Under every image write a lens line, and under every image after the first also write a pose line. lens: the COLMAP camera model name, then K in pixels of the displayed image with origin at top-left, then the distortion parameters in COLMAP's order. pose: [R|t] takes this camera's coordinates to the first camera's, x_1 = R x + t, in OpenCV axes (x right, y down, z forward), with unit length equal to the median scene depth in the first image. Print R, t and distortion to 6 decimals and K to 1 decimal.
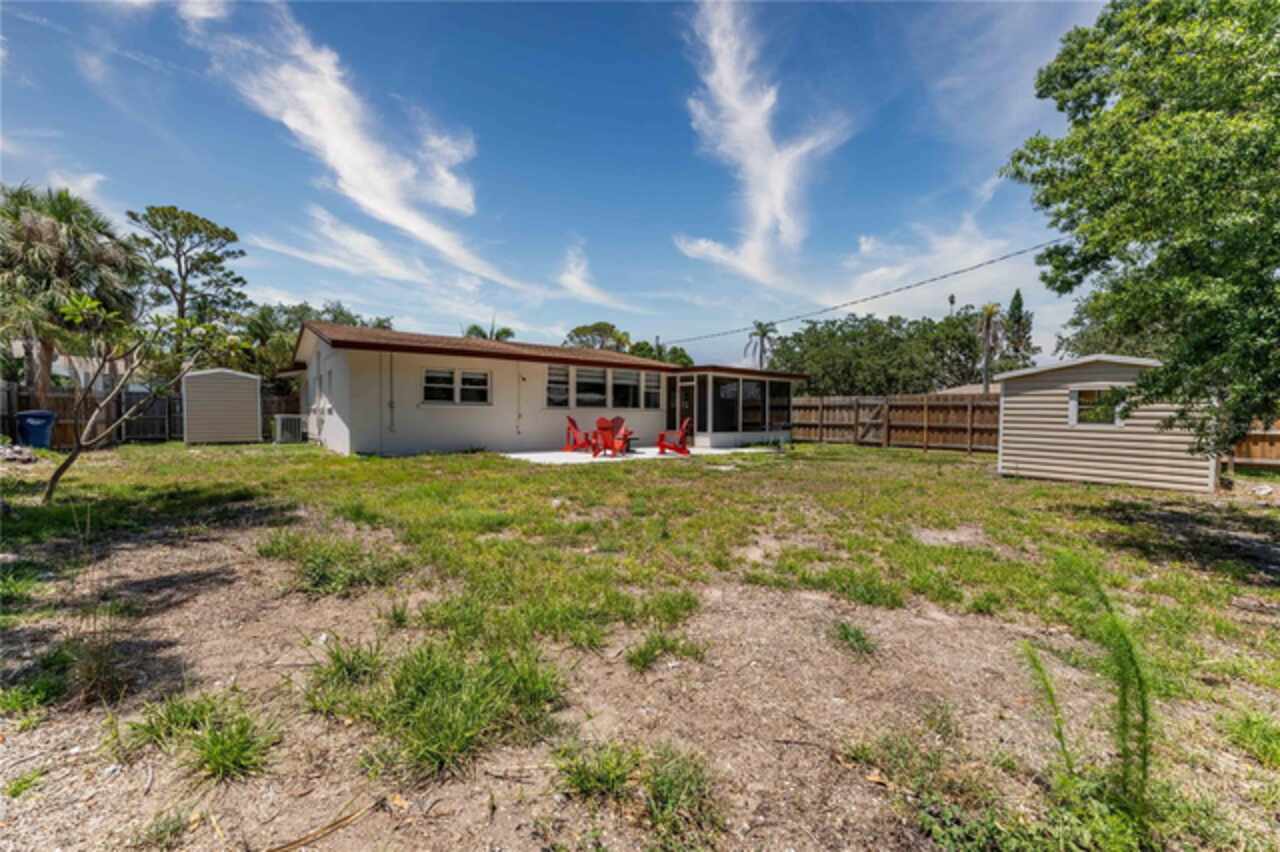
lens RADIAL K [[515.8, 0, 640.0], [0, 515.8, 426.0], [0, 0, 1]] dist [0.001497, 0.000150]
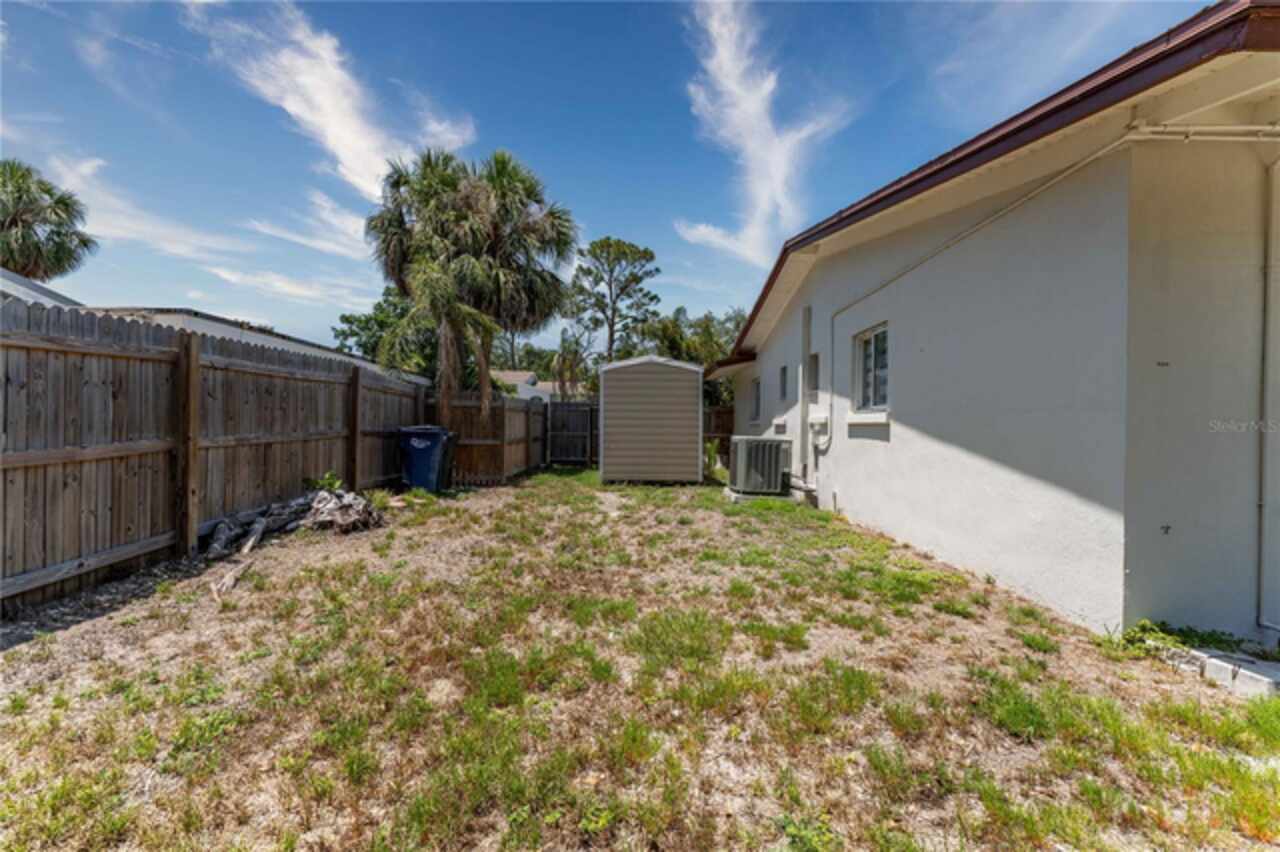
lens RADIAL K [[515.8, 0, 640.0], [0, 515.8, 426.0], [0, 0, 1]] dist [0.001497, 0.000150]
pose [[0.783267, 0.005427, -0.621662, -0.176729], [-0.025684, 0.999391, -0.023636, -0.006586], [0.621155, 0.034481, 0.782929, 0.208386]]
